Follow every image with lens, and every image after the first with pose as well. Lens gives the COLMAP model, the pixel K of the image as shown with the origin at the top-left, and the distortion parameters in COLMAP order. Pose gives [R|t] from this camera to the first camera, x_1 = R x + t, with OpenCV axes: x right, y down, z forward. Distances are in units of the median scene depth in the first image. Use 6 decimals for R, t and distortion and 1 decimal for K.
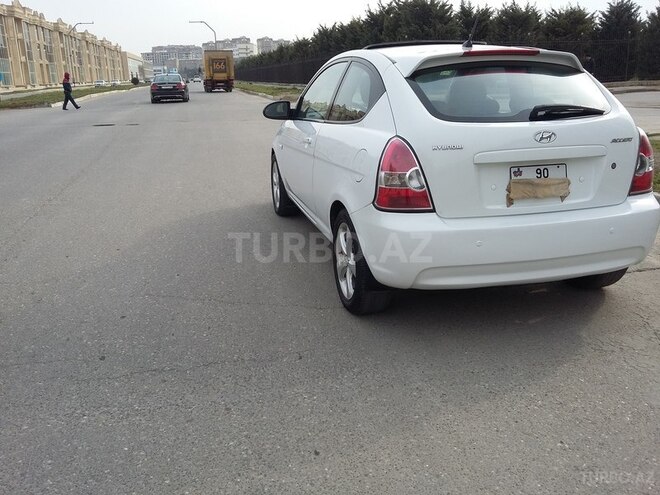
lens RADIAL K [[617.7, 0, 330.0], [0, 617.7, 247.5], [0, 0, 1]] dist [0.081461, -0.167042]
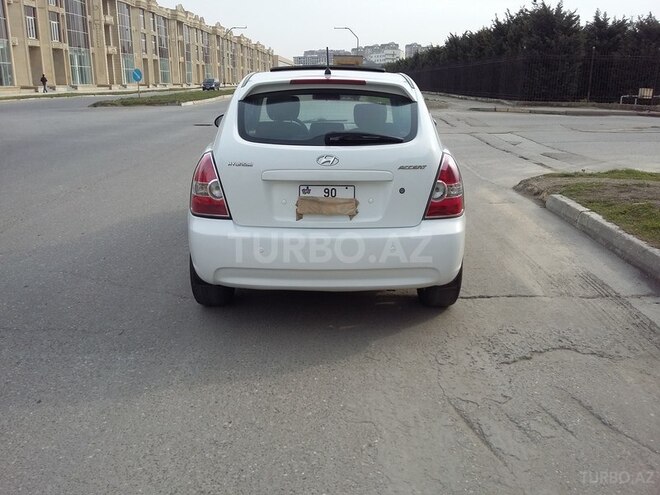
lens RADIAL K [[617.7, 0, 330.0], [0, 617.7, 247.5], [0, 0, 1]] dist [0.081461, -0.167042]
pose [[0.972955, 0.089737, -0.212854, 0.060988], [-0.091471, 0.995806, 0.001706, -0.002471], [0.212114, 0.017810, 0.977083, -0.008098]]
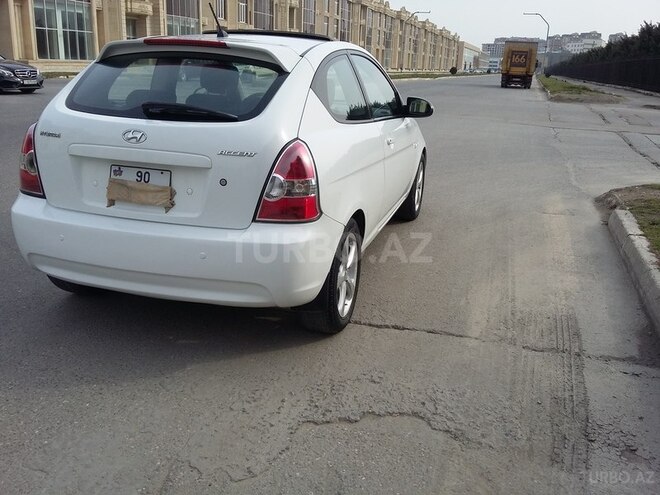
lens RADIAL K [[617.7, 0, 330.0], [0, 617.7, 247.5], [0, 0, 1]] dist [0.081461, -0.167042]
pose [[0.865500, 0.201035, -0.458797, 0.105620], [-0.195413, 0.978867, 0.060279, -0.013203], [0.461220, 0.037484, 0.886494, 0.034063]]
